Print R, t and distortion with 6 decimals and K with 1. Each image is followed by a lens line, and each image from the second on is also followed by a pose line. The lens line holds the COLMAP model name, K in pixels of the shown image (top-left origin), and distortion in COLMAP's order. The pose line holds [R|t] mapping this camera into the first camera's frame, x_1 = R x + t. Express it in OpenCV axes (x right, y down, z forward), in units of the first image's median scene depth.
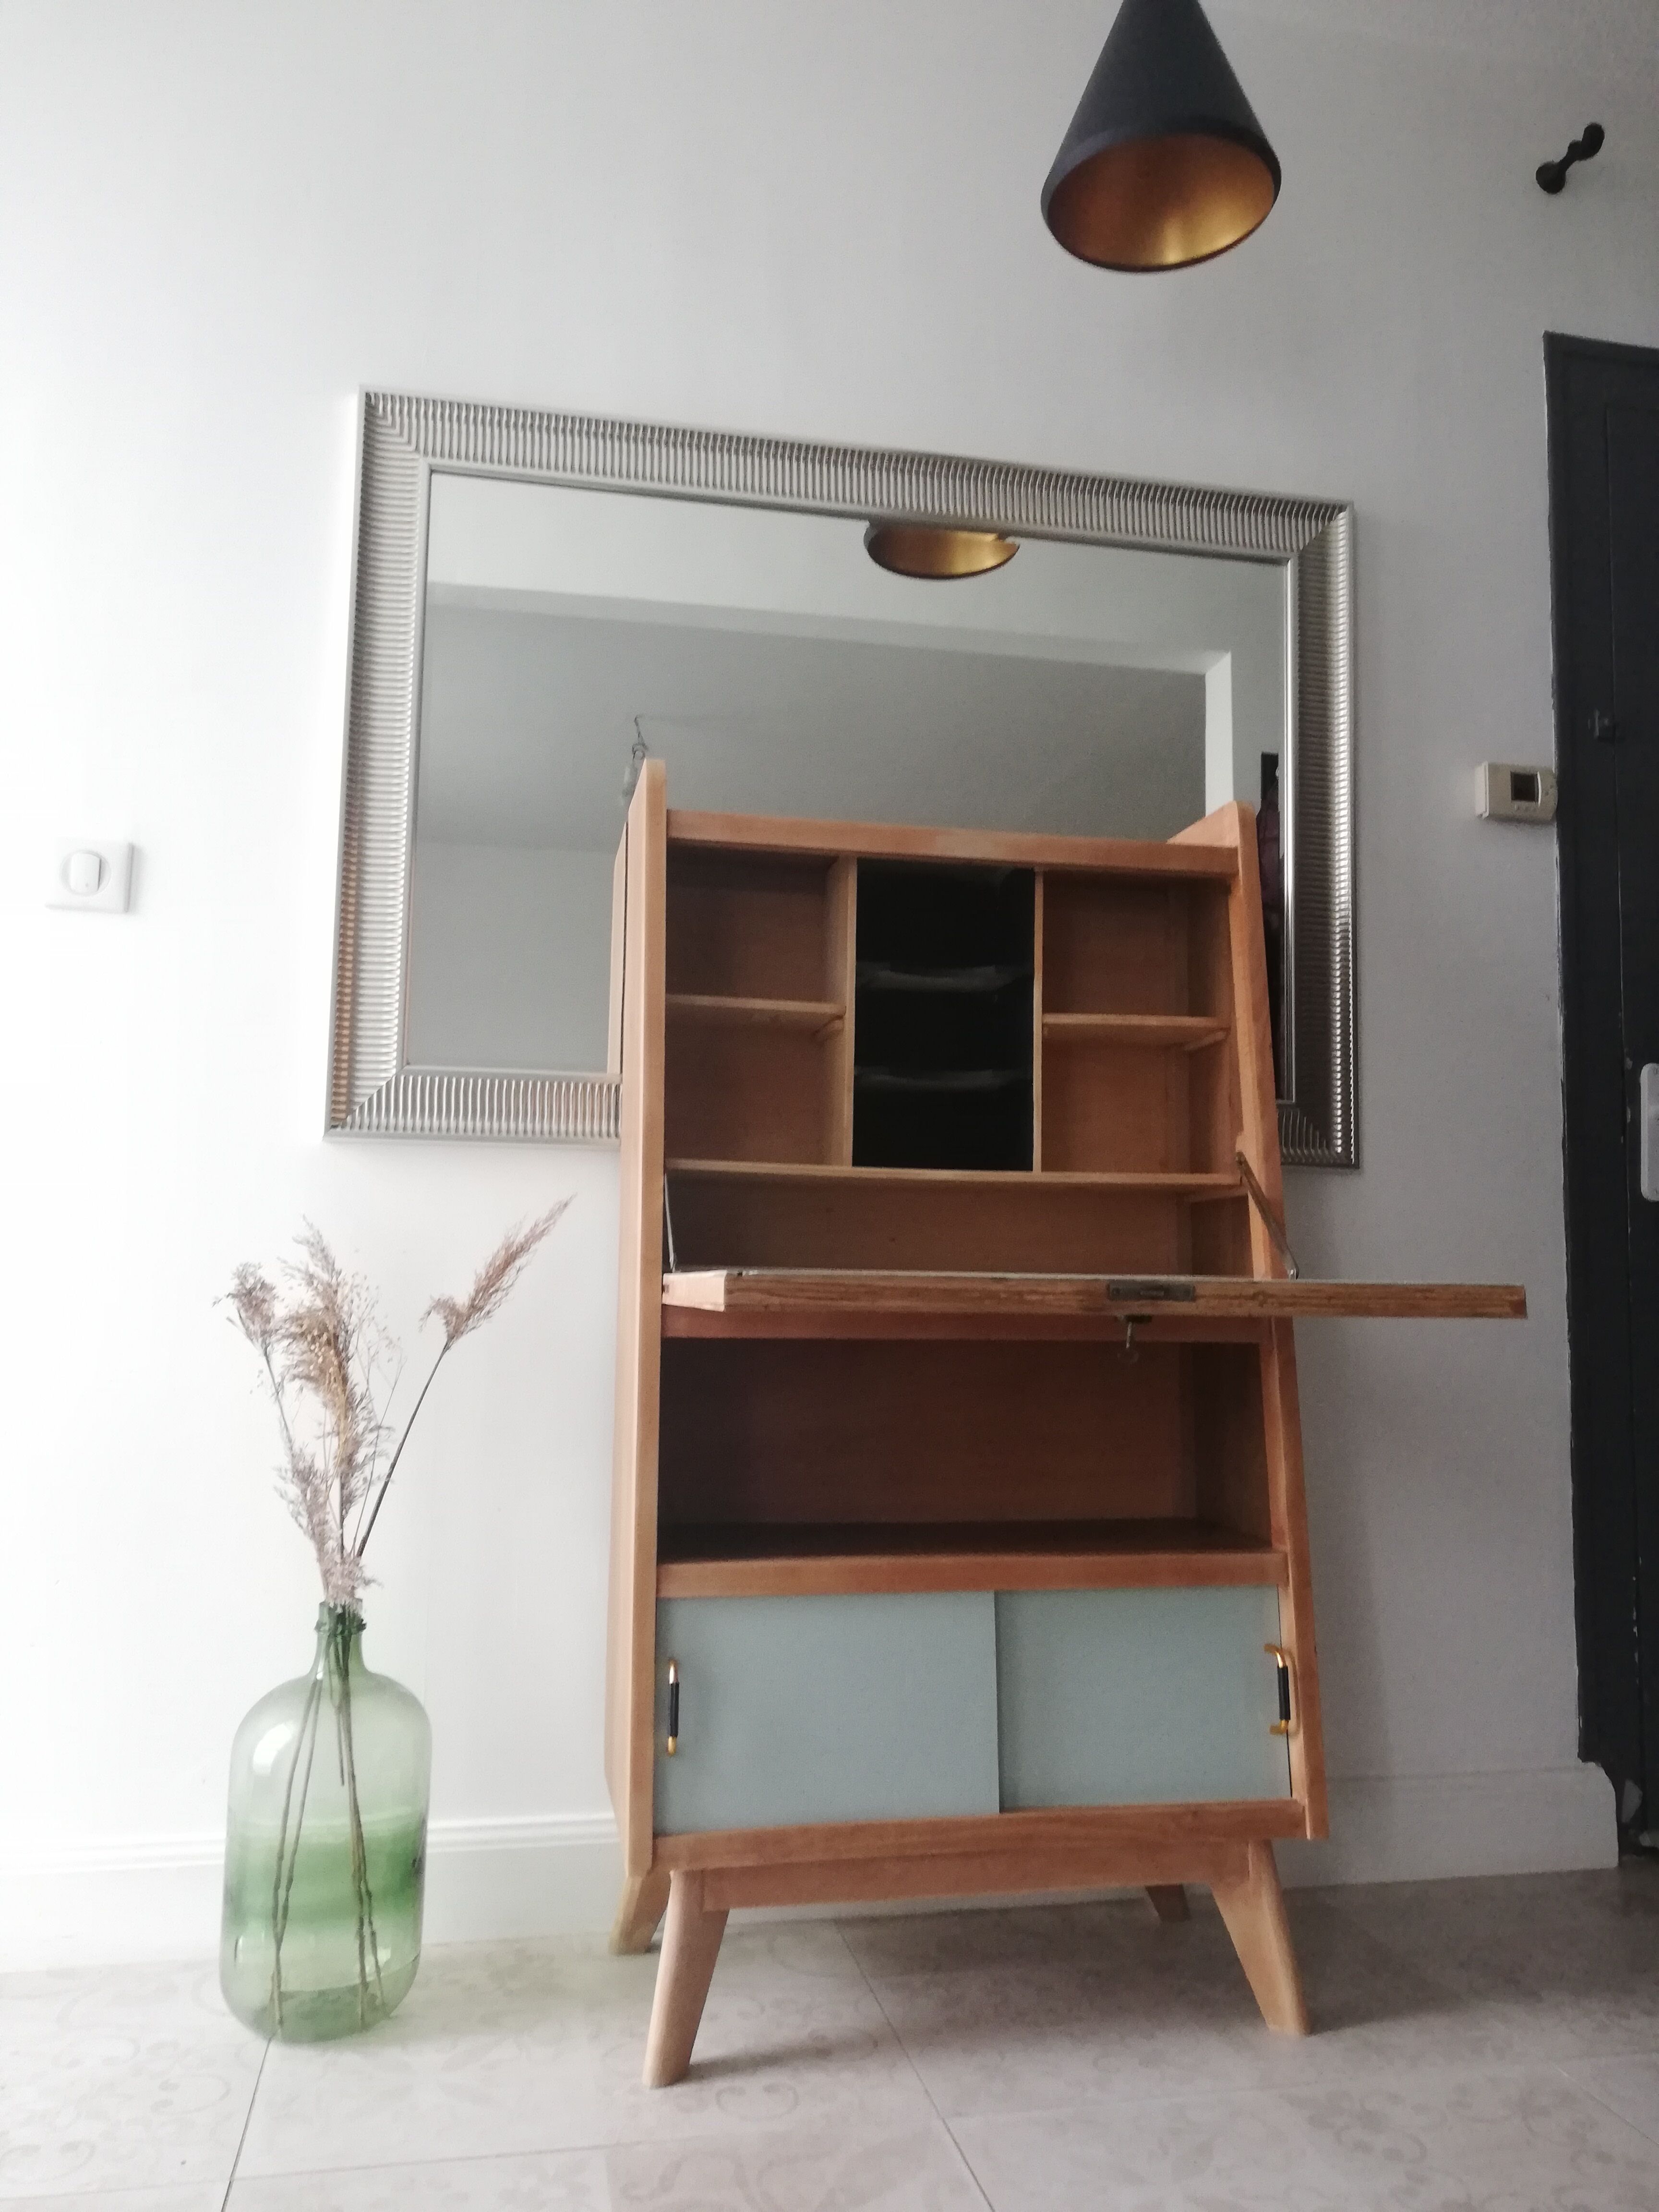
lens RADIAL K [[1673.1, 0, 836.0], [0, 1673.1, 1098.6], [0, 0, 1]] dist [0.047227, -0.060349]
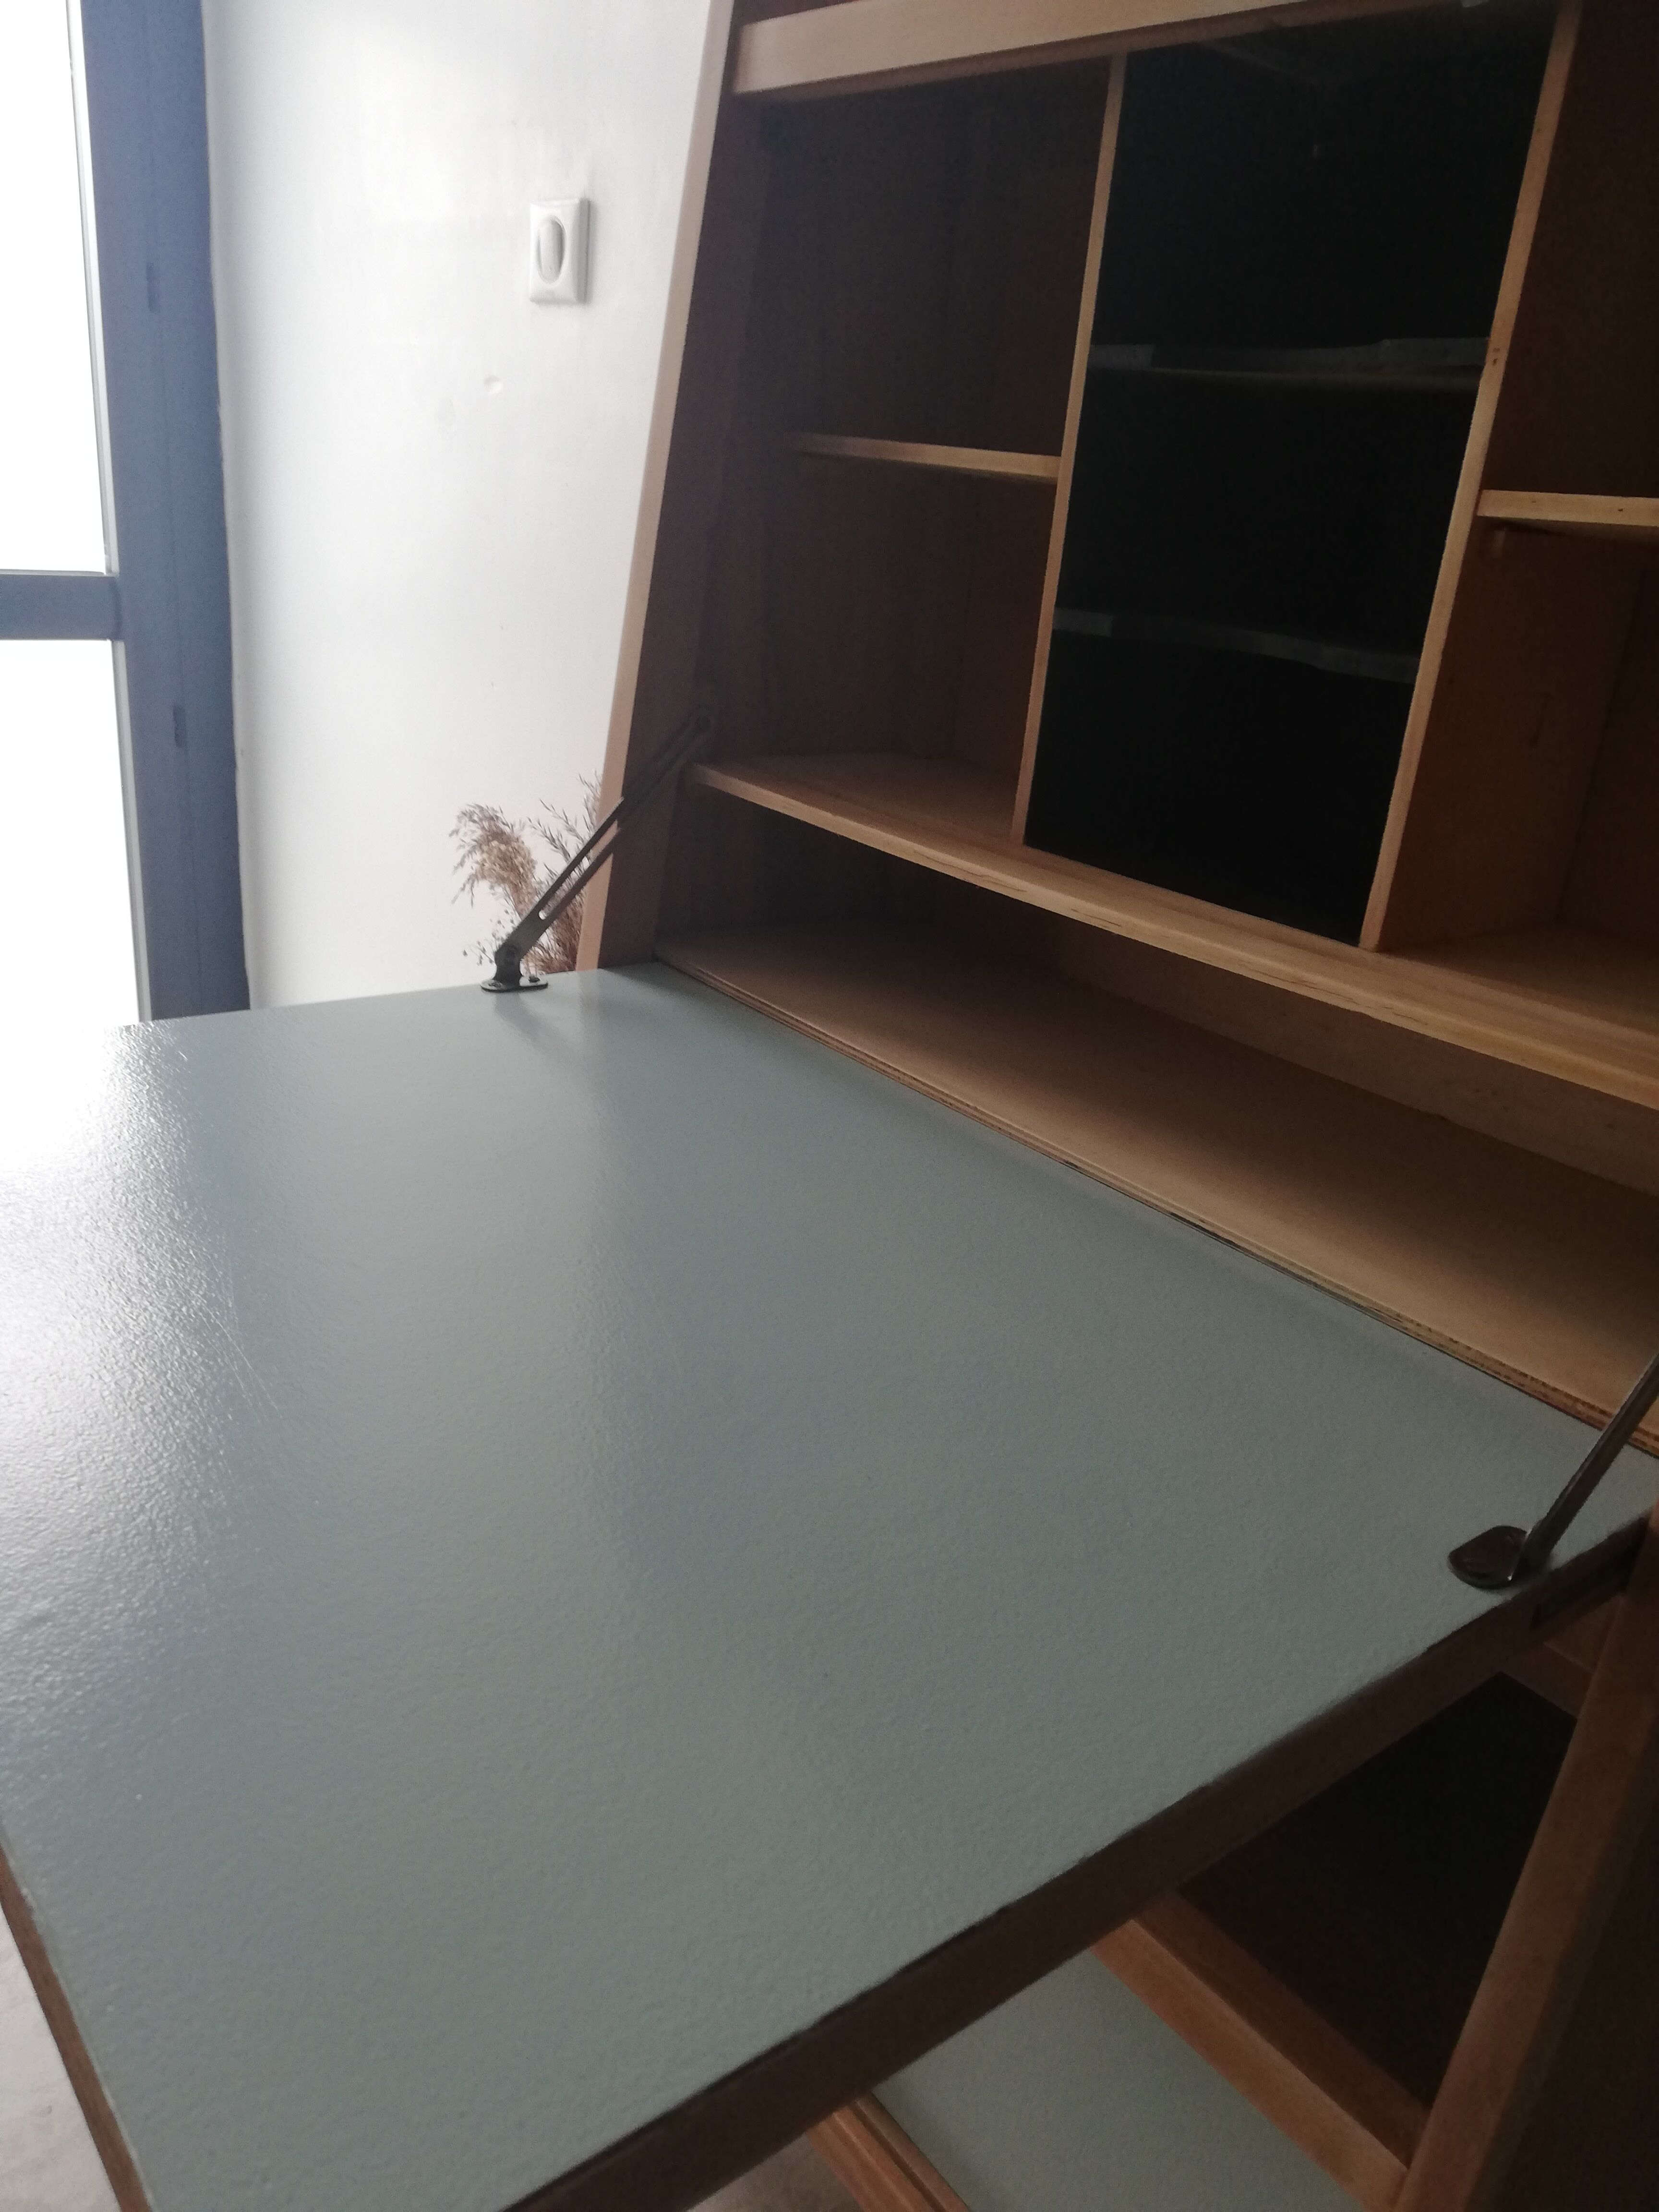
lens RADIAL K [[1673.1, 0, 831.8], [0, 1673.1, 1101.4], [0, 0, 1]] dist [0.047227, -0.060349]
pose [[0.453621, 0.338405, -0.824445, 0.424326], [0.015622, 0.921939, 0.387019, -0.077448], [0.891058, -0.188440, 0.412924, 0.781138]]
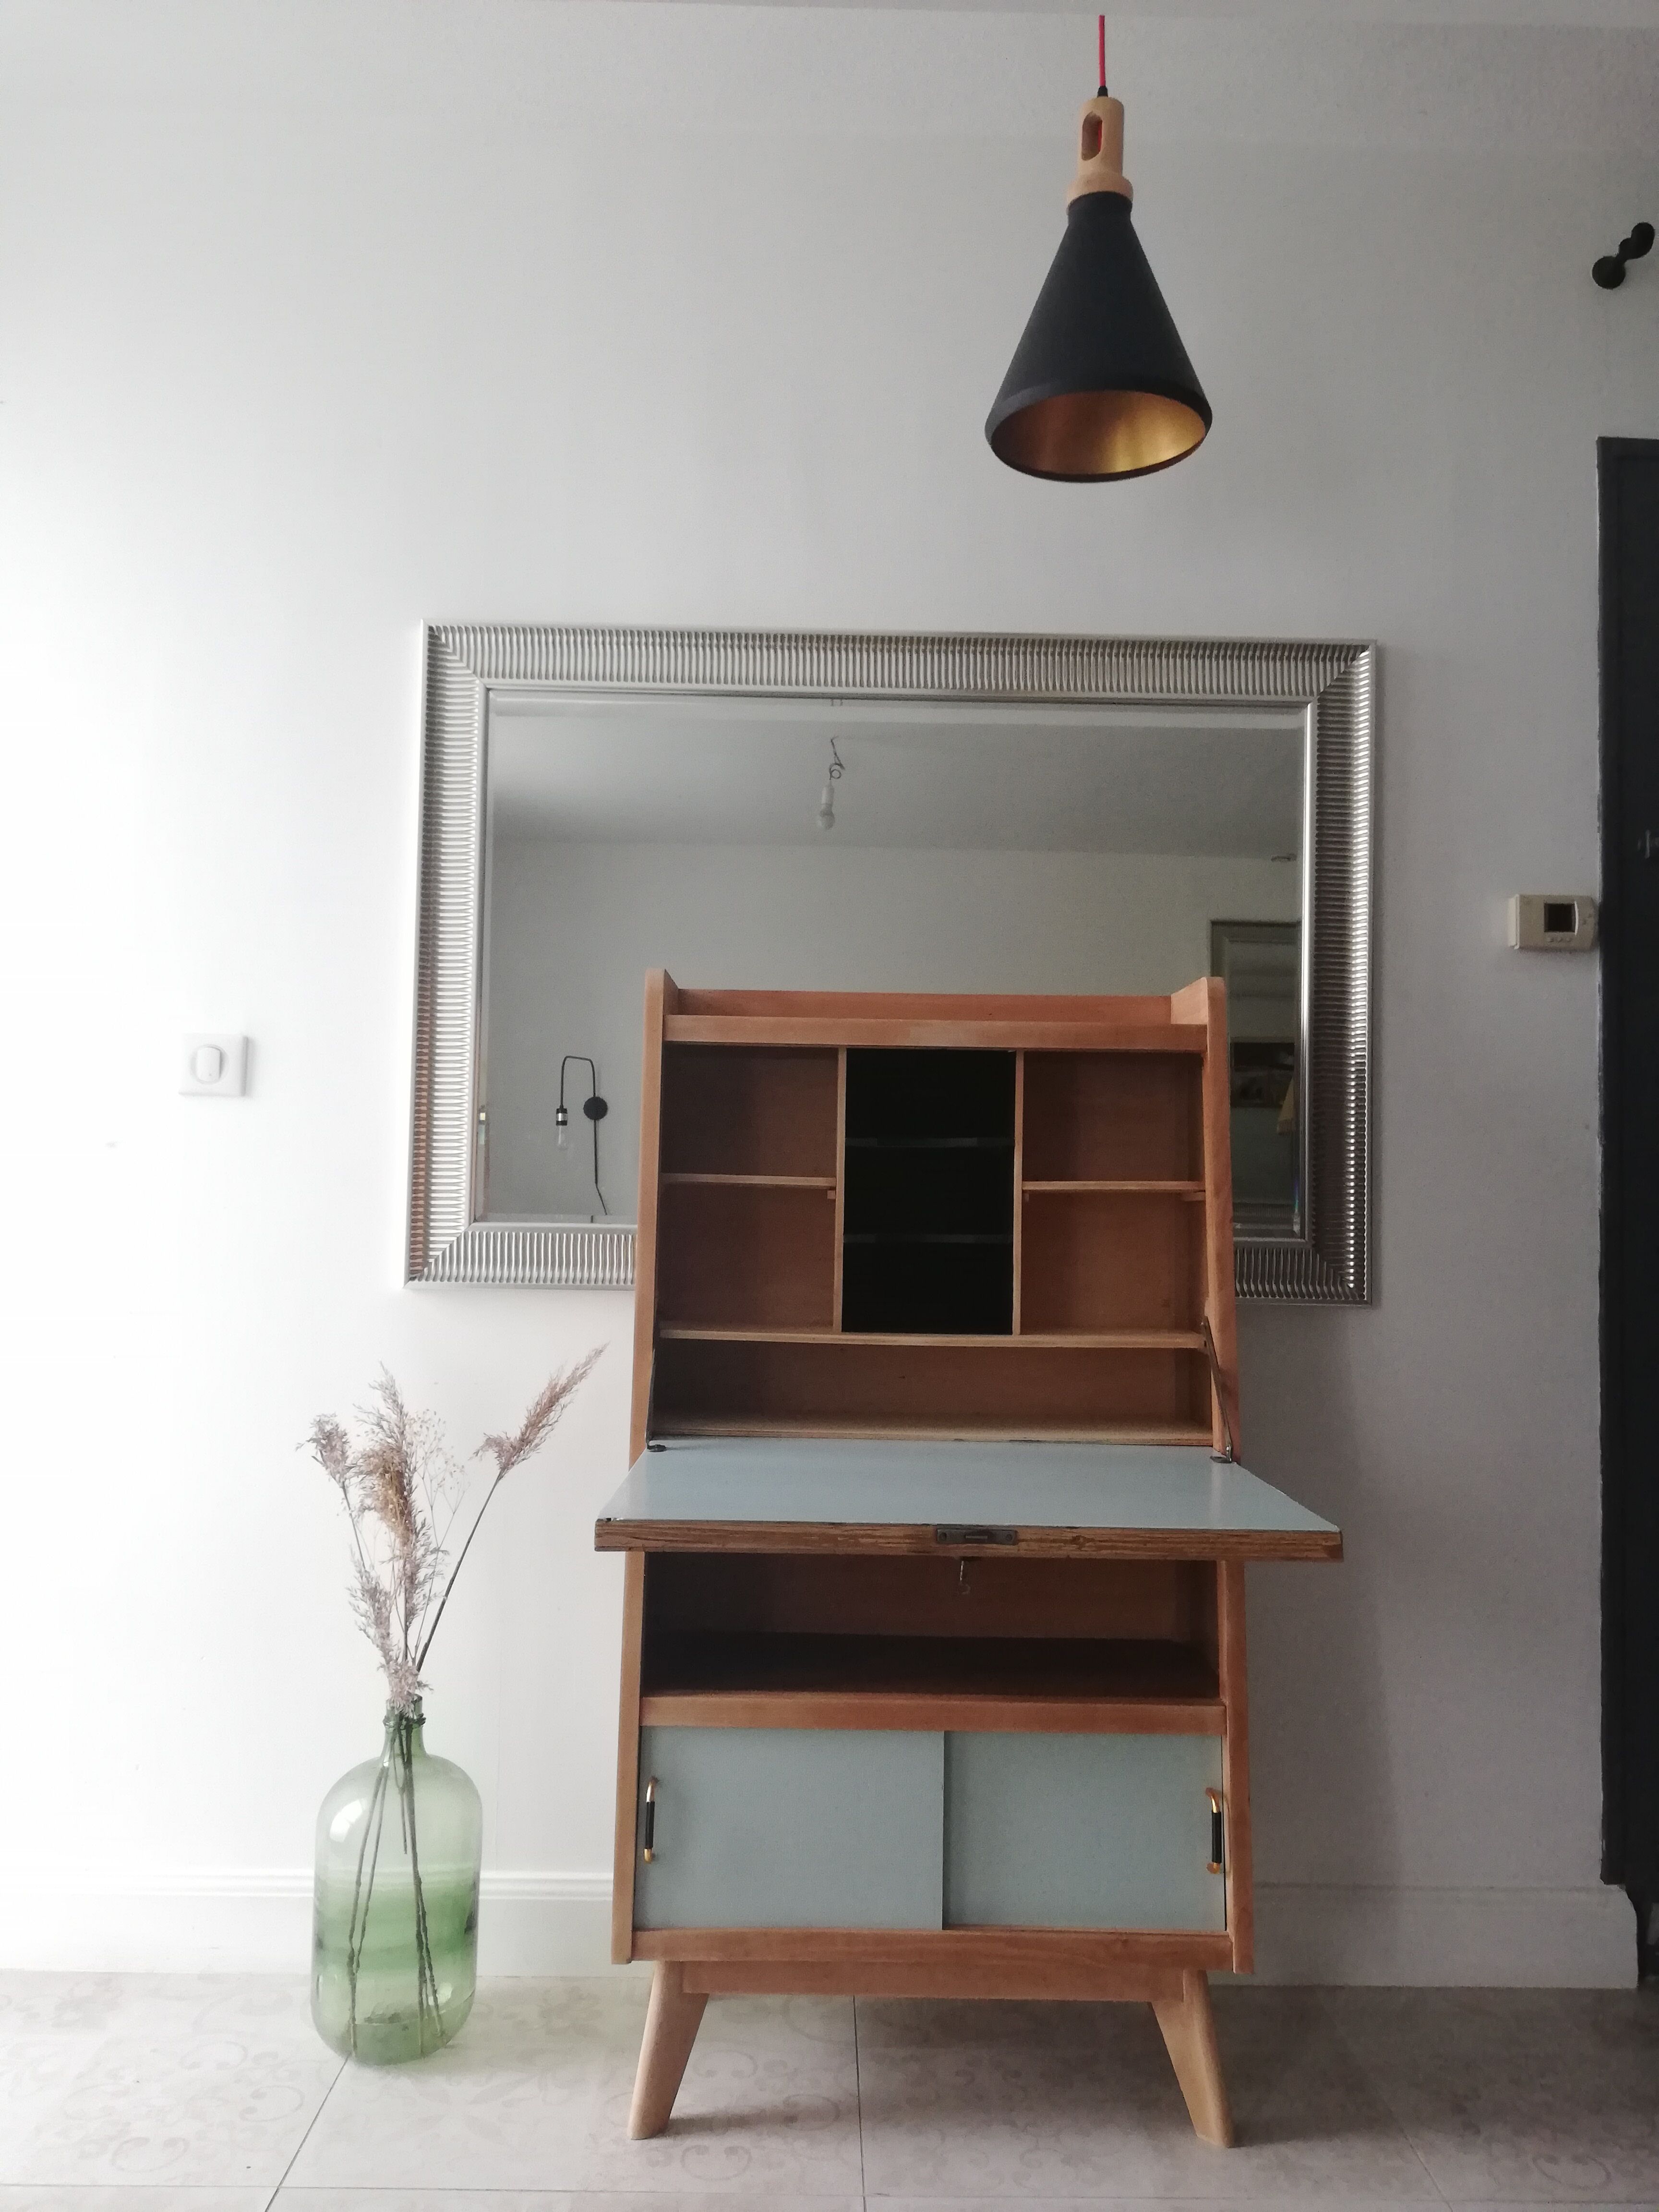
lens RADIAL K [[1673.1, 0, 828.4], [0, 1673.1, 1106.4], [0, 0, 1]] dist [0.047227, -0.060349]
pose [[0.980508, -0.008128, -0.196310, 0.231400], [0.018743, 0.998457, 0.052276, -0.171866], [0.195582, -0.054936, 0.979147, -0.080718]]
